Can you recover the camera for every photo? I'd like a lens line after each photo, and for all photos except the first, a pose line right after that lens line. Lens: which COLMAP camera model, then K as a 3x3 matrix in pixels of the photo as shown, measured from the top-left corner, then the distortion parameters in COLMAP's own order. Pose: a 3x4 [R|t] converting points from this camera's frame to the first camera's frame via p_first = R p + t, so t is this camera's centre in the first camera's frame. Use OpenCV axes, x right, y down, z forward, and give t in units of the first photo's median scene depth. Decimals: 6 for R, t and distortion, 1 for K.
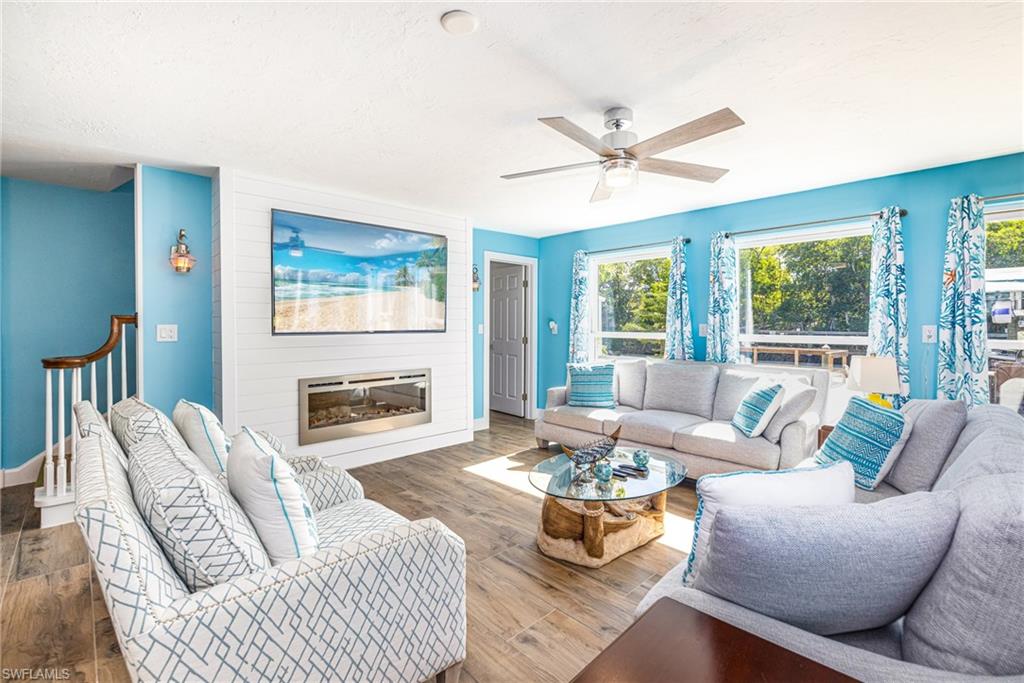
lens RADIAL K [[447.5, 0, 506.6], [0, 447.5, 333.8], [0, 0, 1]] dist [0.001079, 0.000150]
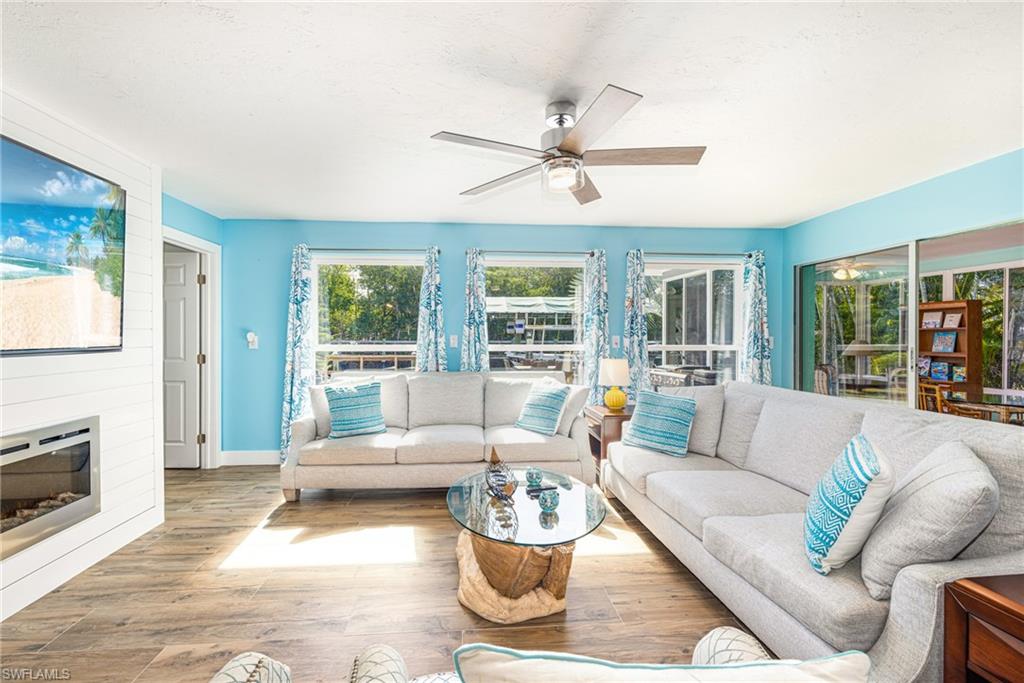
lens RADIAL K [[447.5, 0, 506.0], [0, 447.5, 341.8], [0, 0, 1]] dist [0.001079, 0.000150]
pose [[0.644633, -0.014972, 0.764346, -0.271278], [0.019391, 0.999807, 0.003230, -0.007904], [-0.764246, 0.012740, 0.644799, 0.249687]]
